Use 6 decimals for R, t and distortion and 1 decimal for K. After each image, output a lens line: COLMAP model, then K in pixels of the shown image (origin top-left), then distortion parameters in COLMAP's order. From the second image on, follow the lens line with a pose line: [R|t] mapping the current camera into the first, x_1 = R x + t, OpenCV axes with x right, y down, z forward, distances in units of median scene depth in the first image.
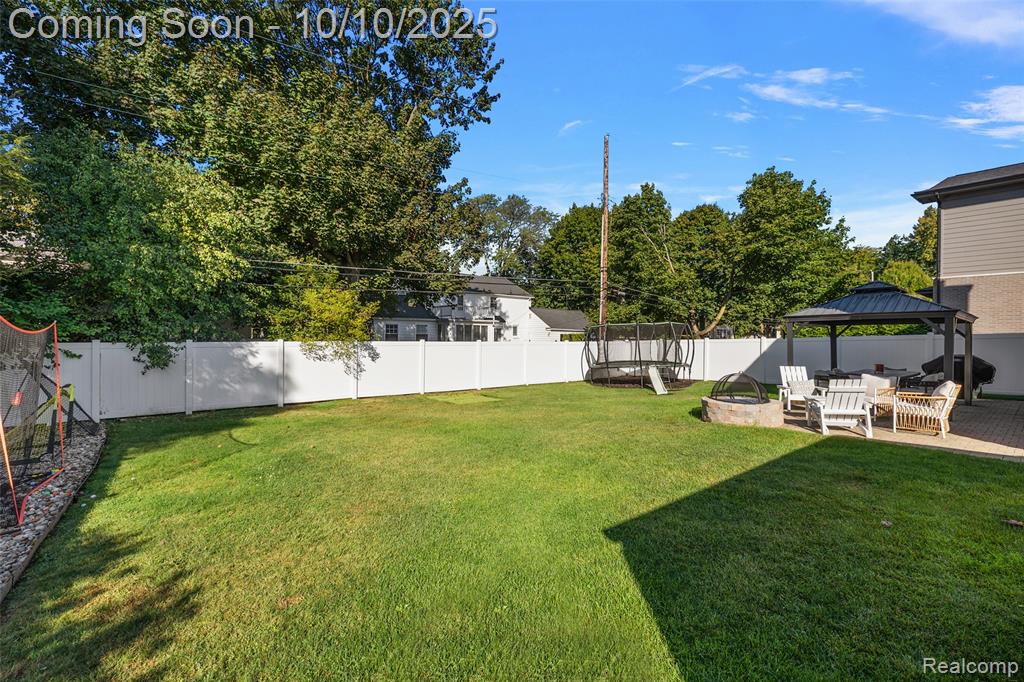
lens RADIAL K [[442.0, 0, 509.8], [0, 442.0, 337.4], [0, 0, 1]] dist [0.003008, 0.000605]
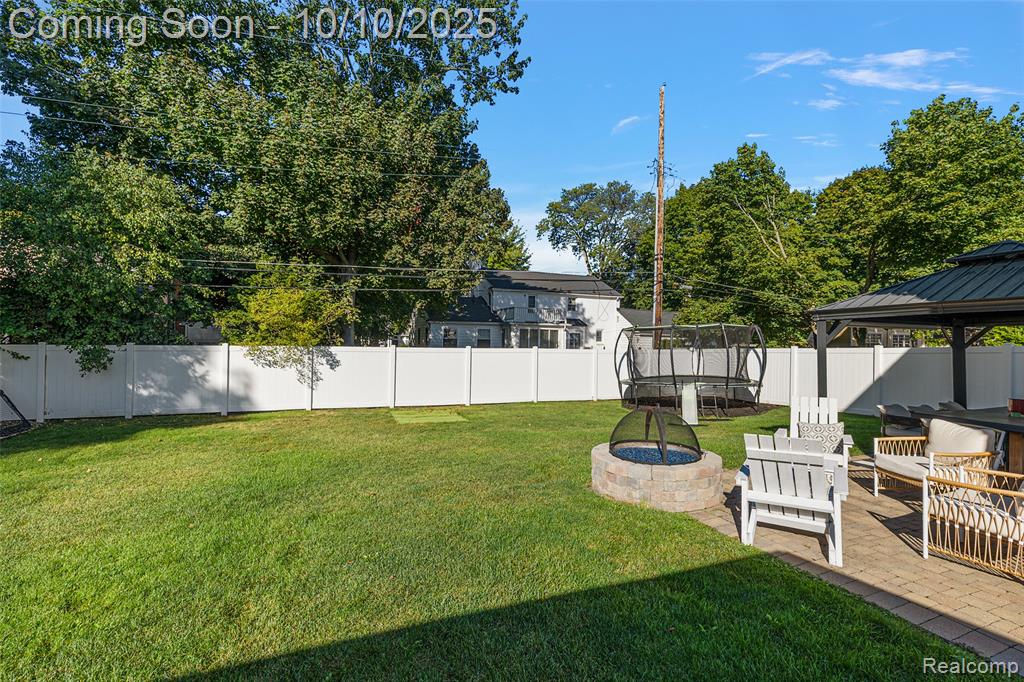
lens RADIAL K [[465.3, 0, 508.3], [0, 465.3, 337.0], [0, 0, 1]] dist [-0.000009, 0.000227]
pose [[0.952792, 0.002926, -0.303610, 0.216687], [-0.007291, 0.999886, -0.013245, -0.000534], [0.303536, 0.014834, 0.952704, 0.148371]]
